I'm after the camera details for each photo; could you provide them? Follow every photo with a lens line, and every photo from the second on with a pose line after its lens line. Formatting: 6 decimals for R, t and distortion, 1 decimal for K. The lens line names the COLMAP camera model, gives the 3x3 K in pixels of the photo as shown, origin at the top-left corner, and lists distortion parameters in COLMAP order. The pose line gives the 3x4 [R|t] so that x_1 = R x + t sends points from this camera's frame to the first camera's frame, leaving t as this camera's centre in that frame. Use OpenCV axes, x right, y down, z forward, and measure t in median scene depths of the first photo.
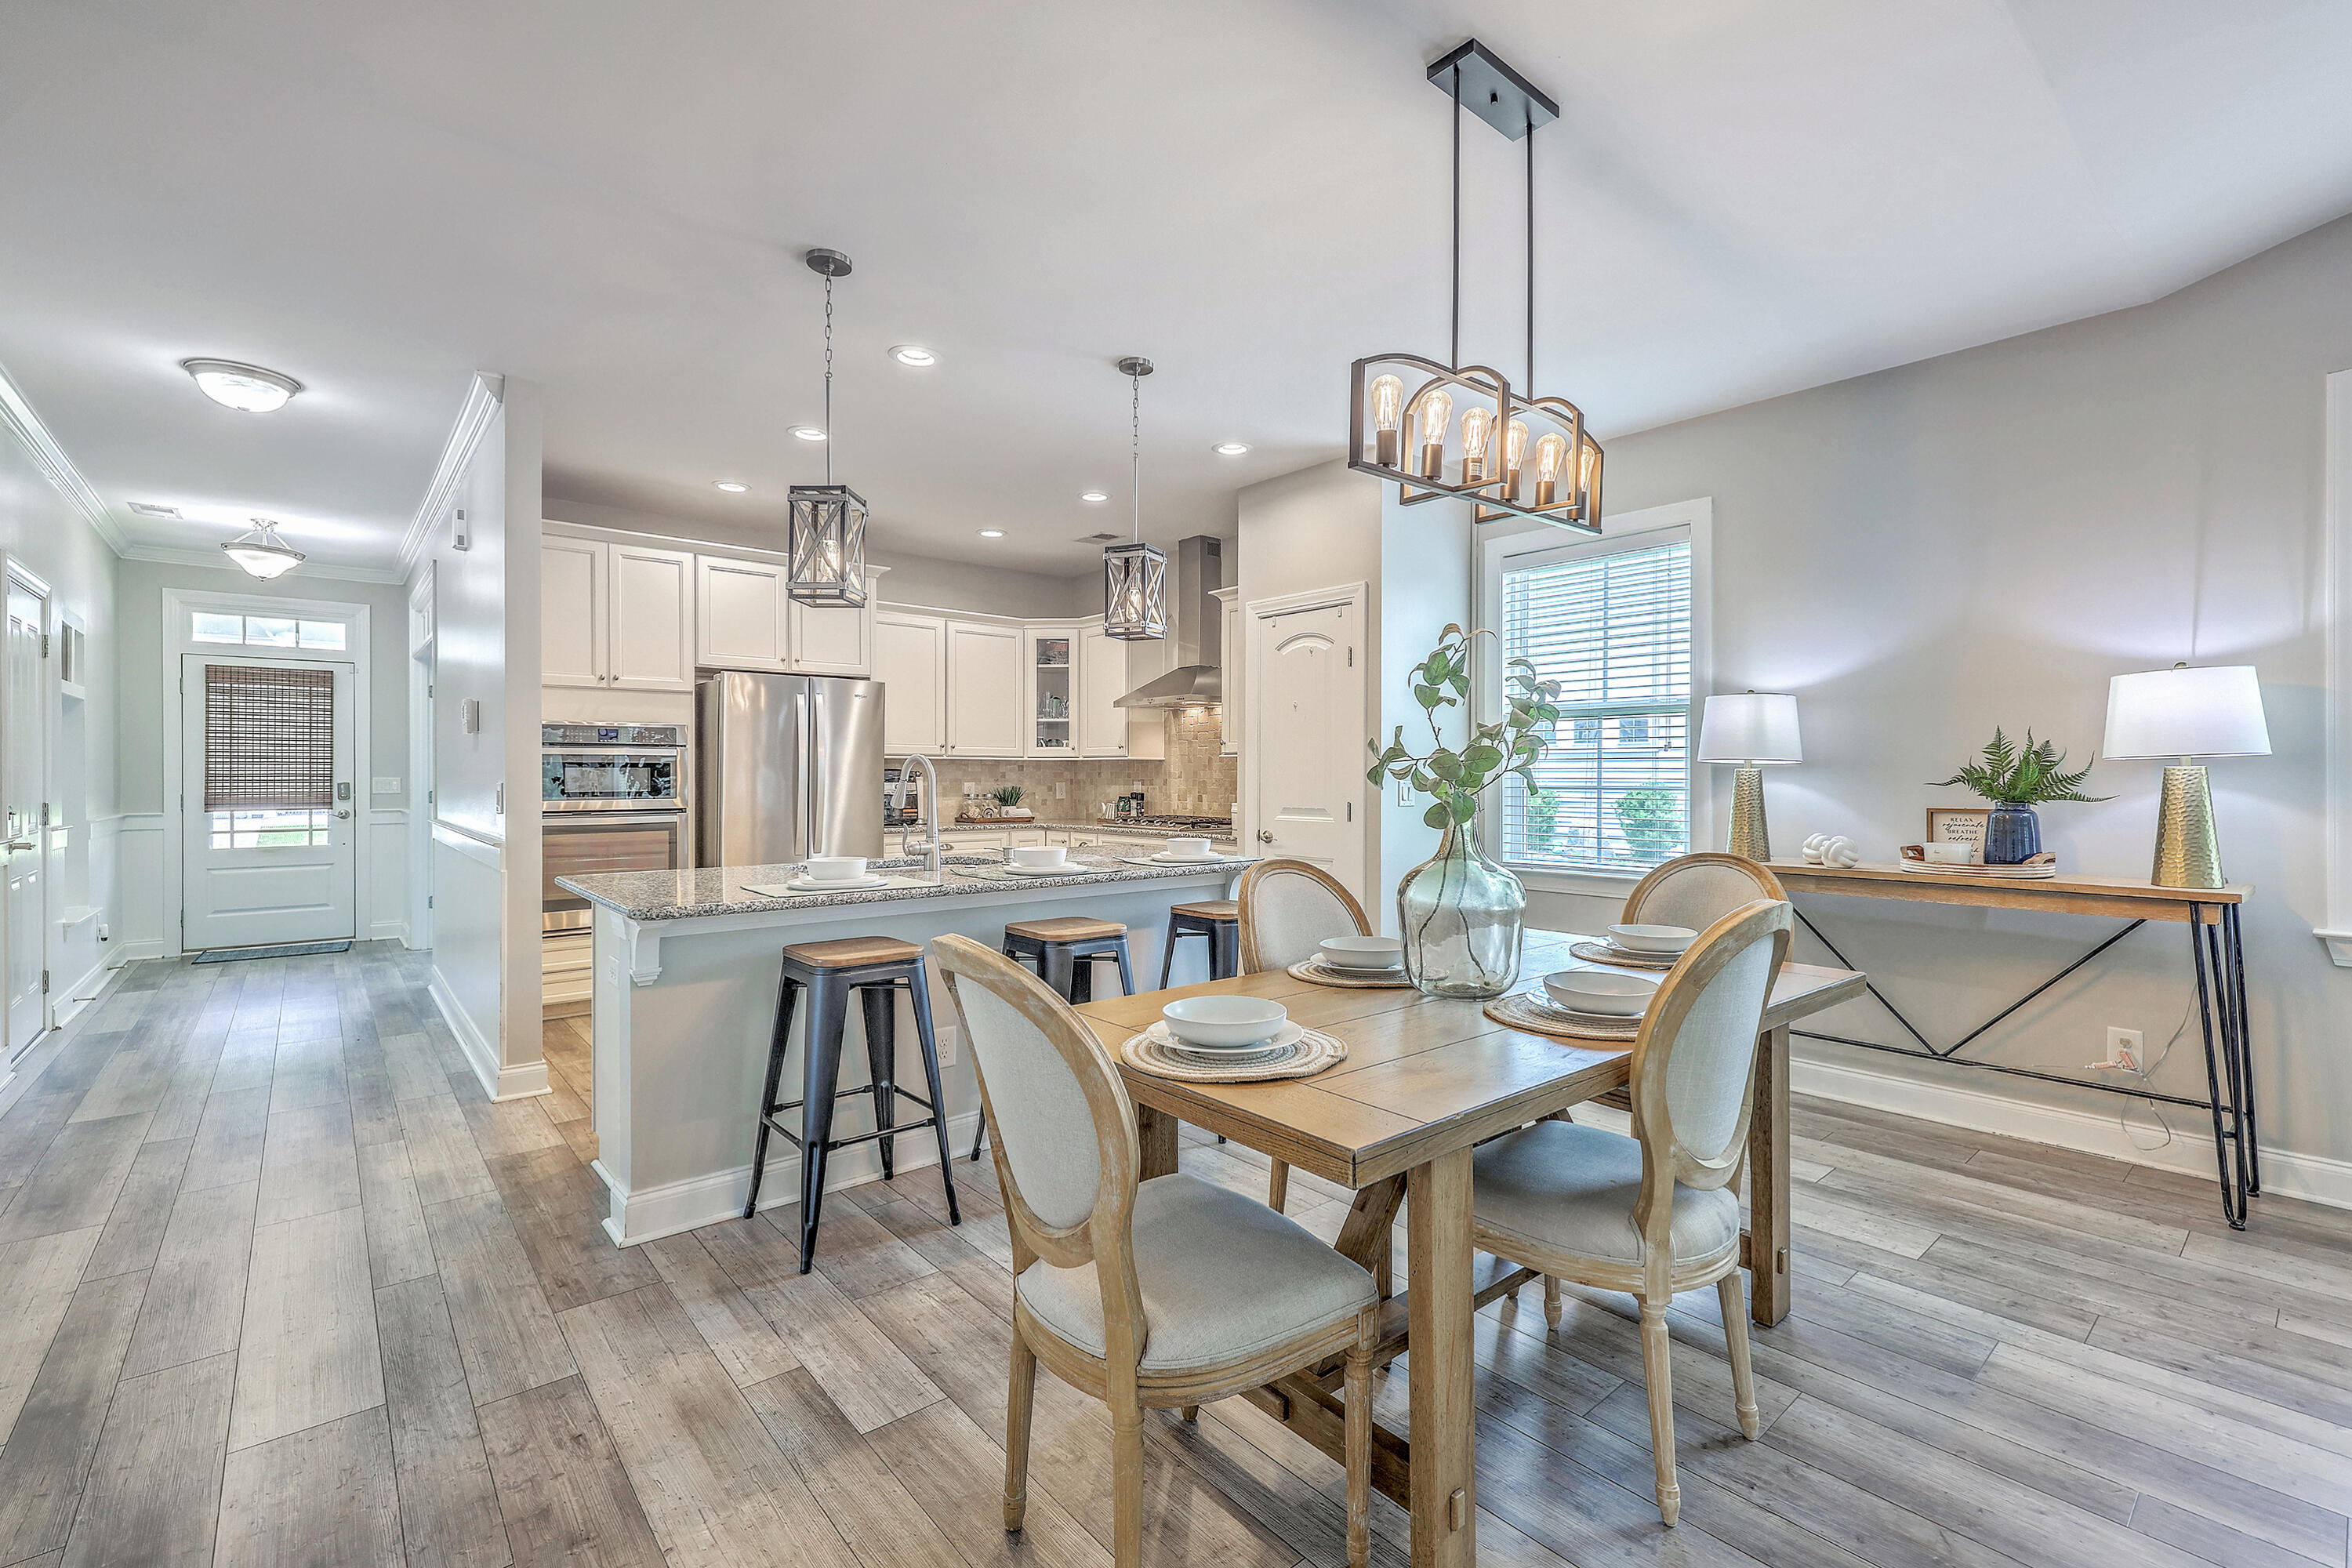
lens RADIAL K [[1015.2, 0, 1182.6], [0, 1015.2, 780.2], [0, 0, 1]] dist [0.001926, -0.001128]
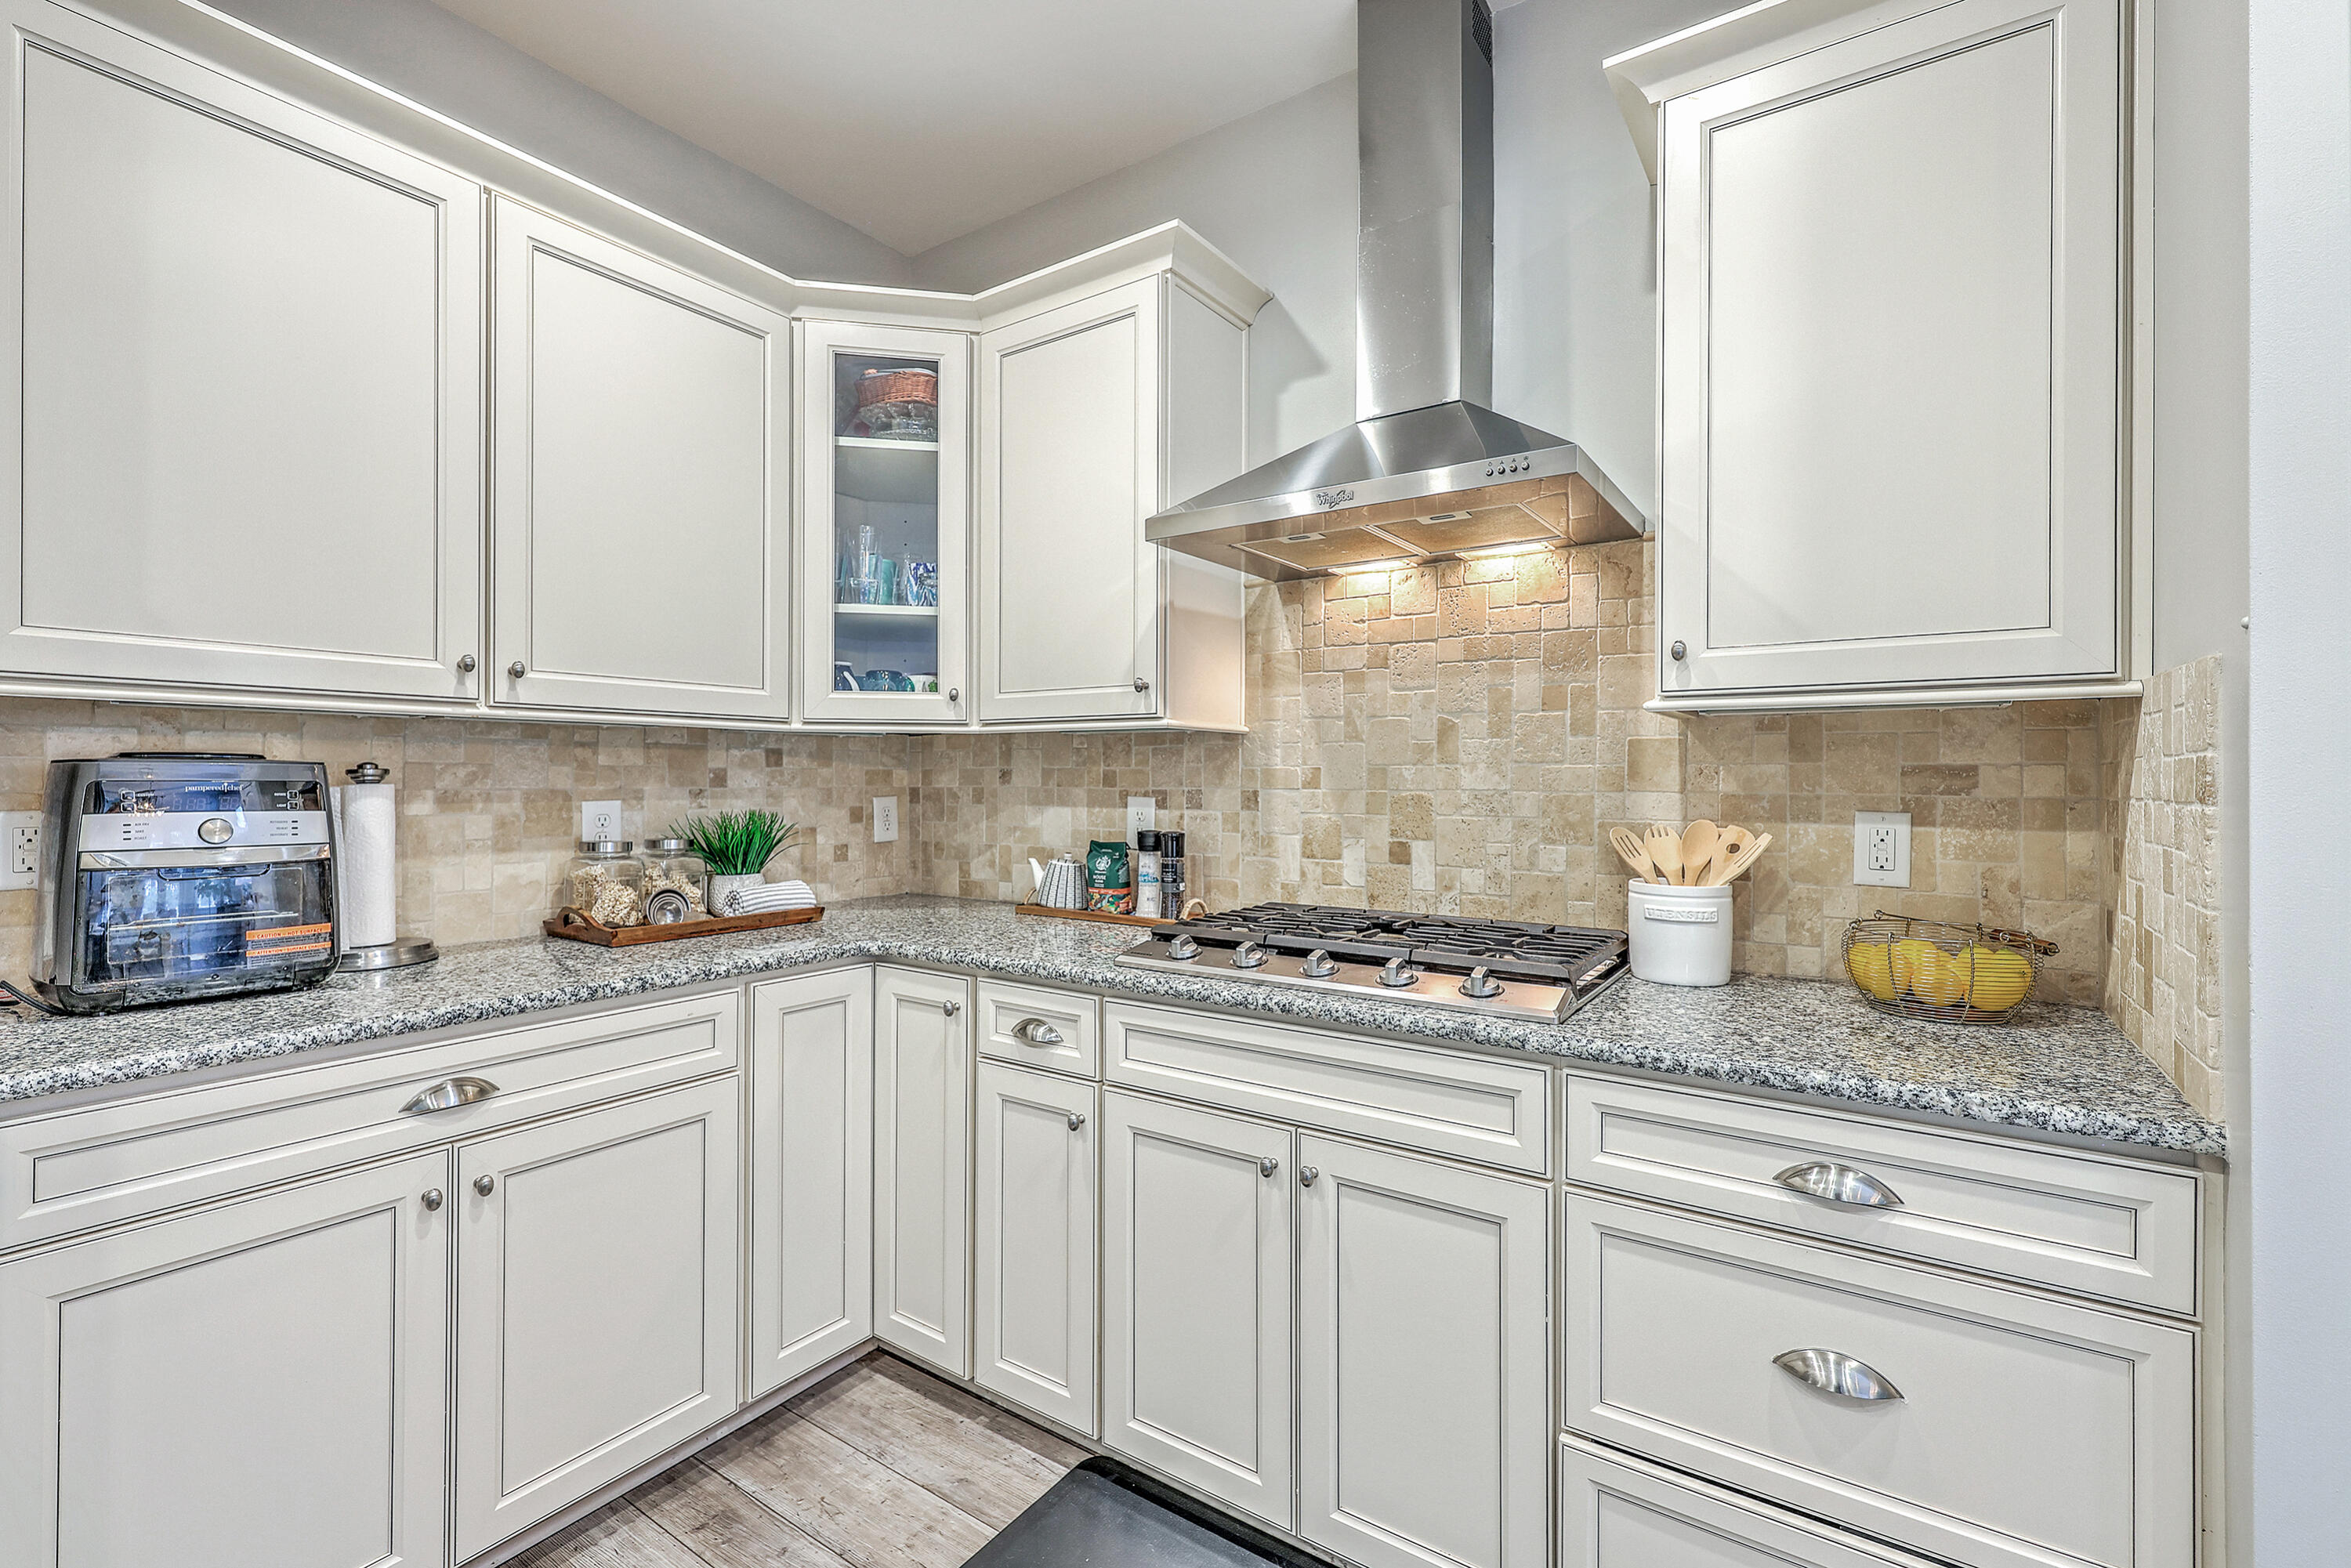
lens RADIAL K [[1020.8, 0, 1179.8], [0, 1020.8, 775.0], [0, 0, 1]] dist [0.001479, 0.000801]
pose [[0.966360, 0.001523, 0.257189, -0.148500], [0.000019, 0.999982, -0.005995, -0.005075], [-0.257194, 0.005798, 0.966343, 0.811647]]
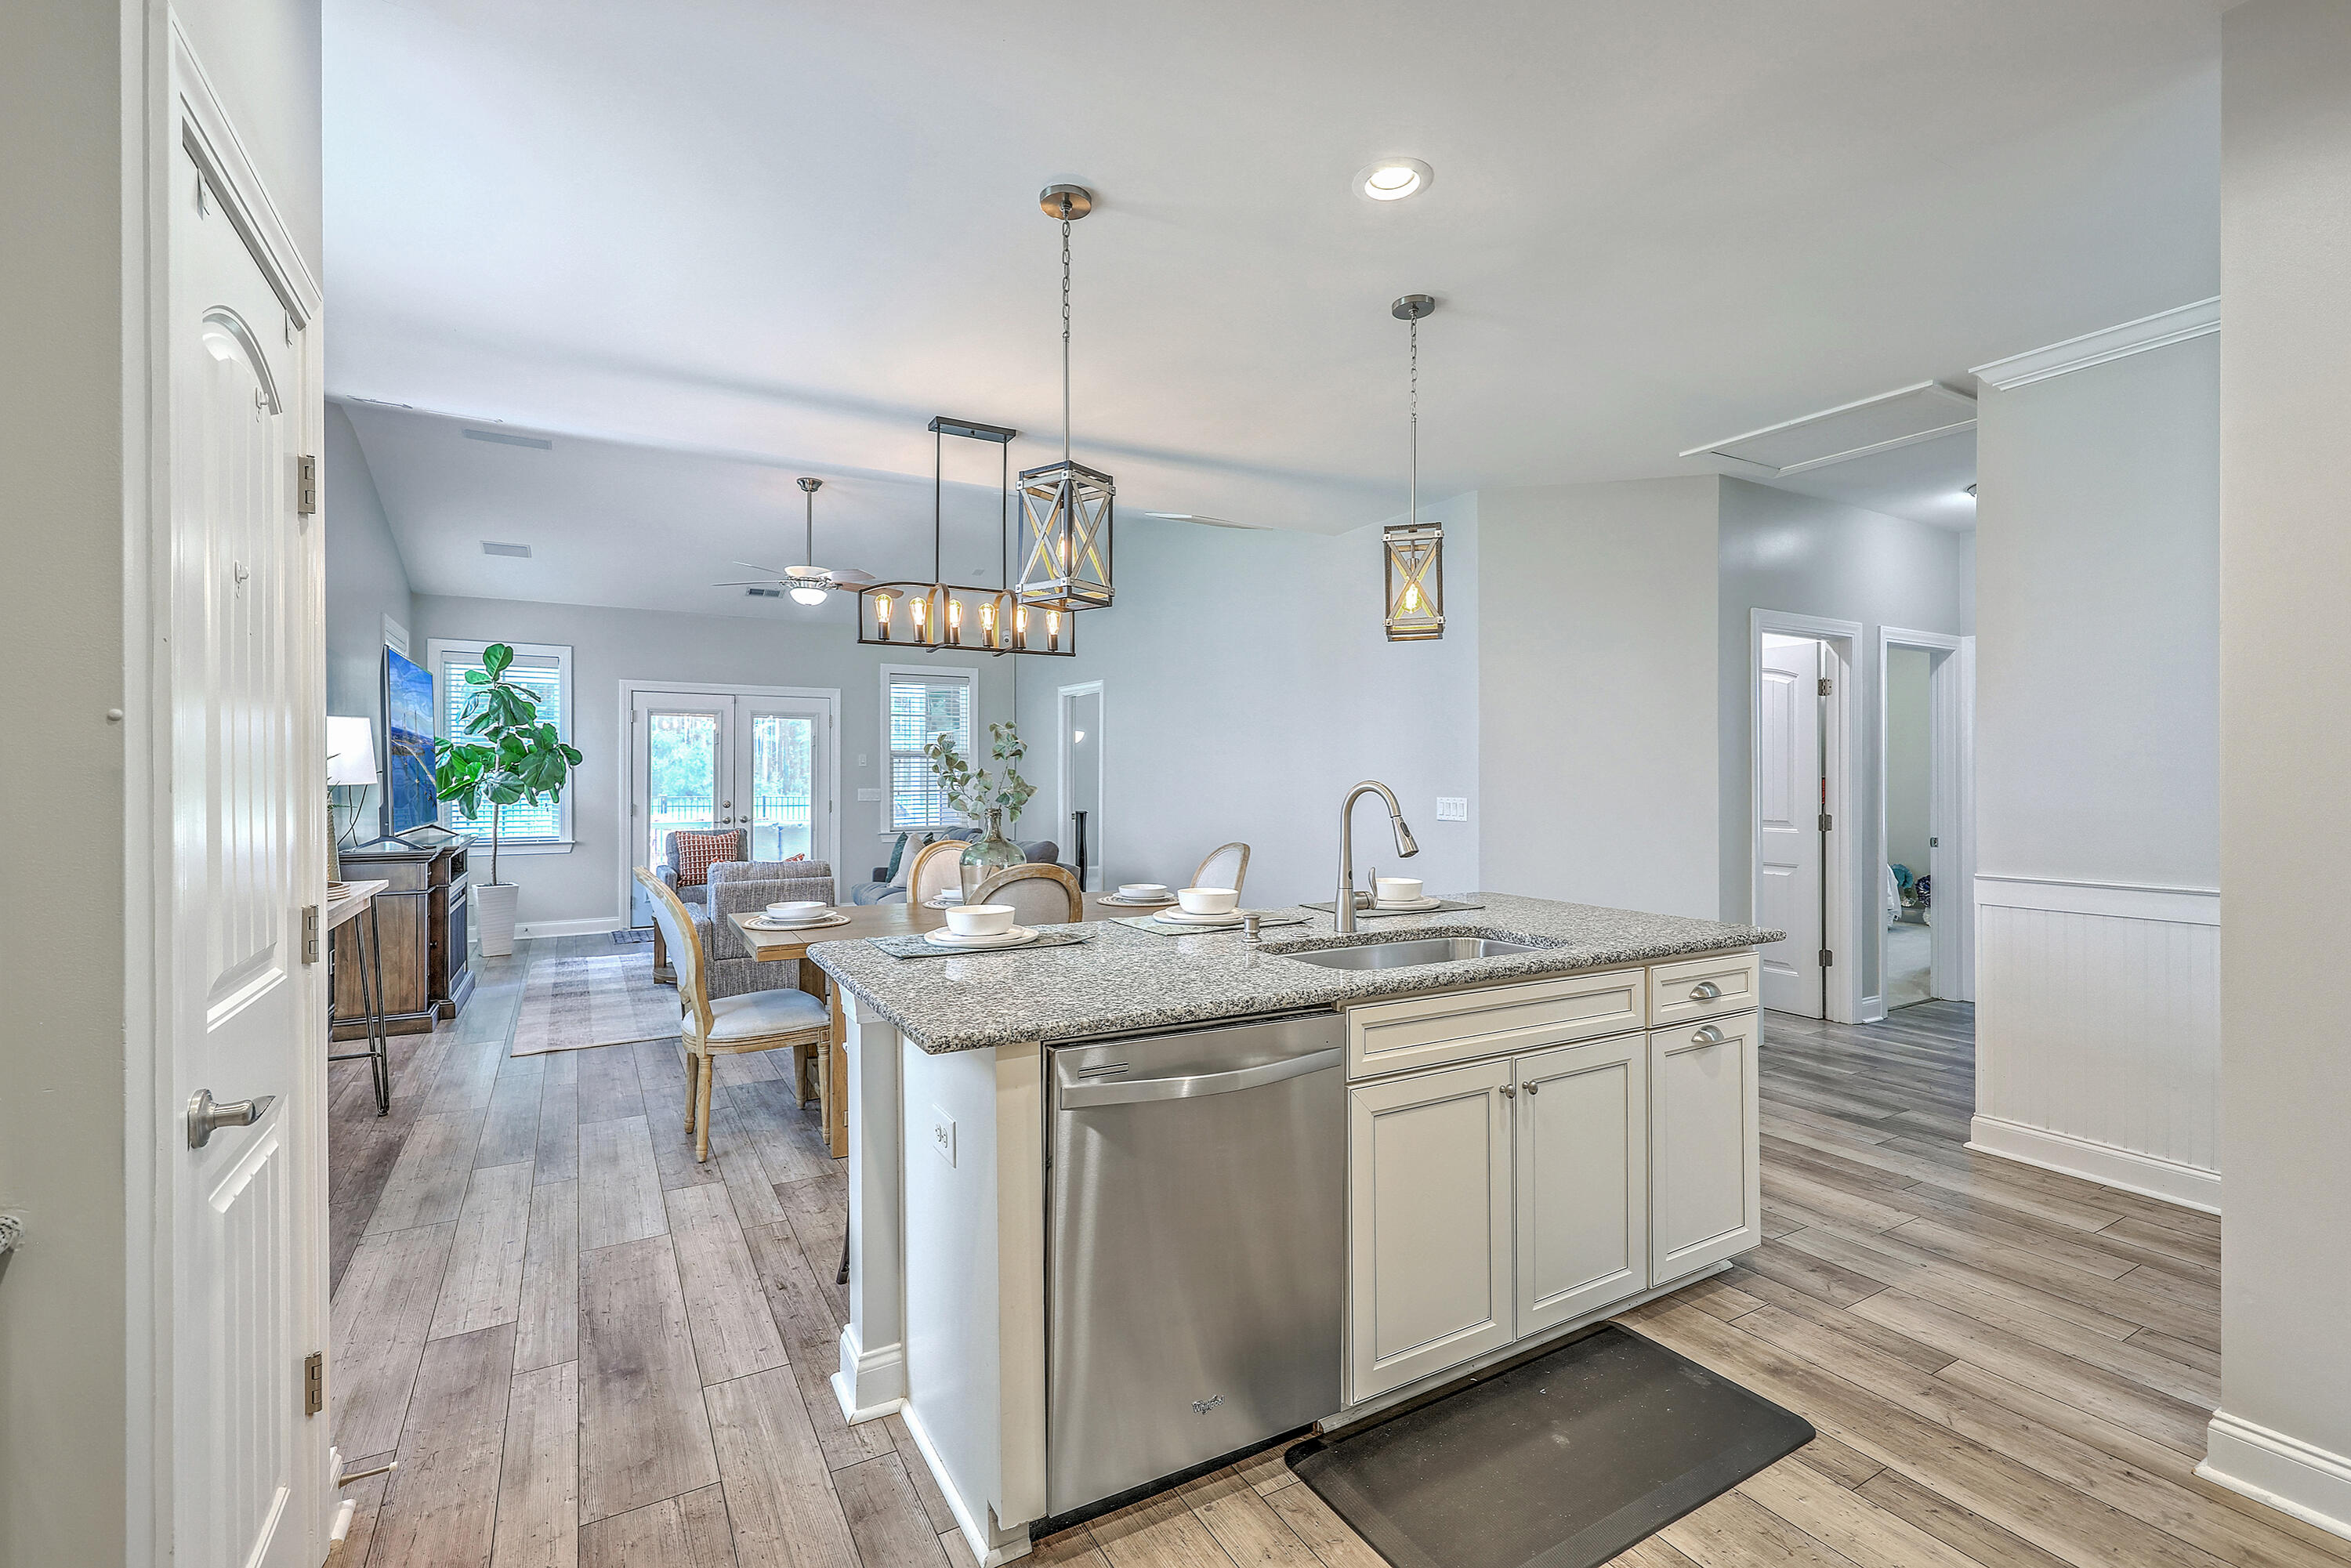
lens RADIAL K [[1020.8, 0, 1181.6], [0, 1020.8, 784.8], [0, 0, 1]] dist [0.001479, 0.000801]
pose [[-0.983647, -0.000962, 0.180107, -0.154070], [0.001657, 0.999895, 0.014389, -0.019688], [-0.180102, 0.014452, -0.983542, 1.049683]]
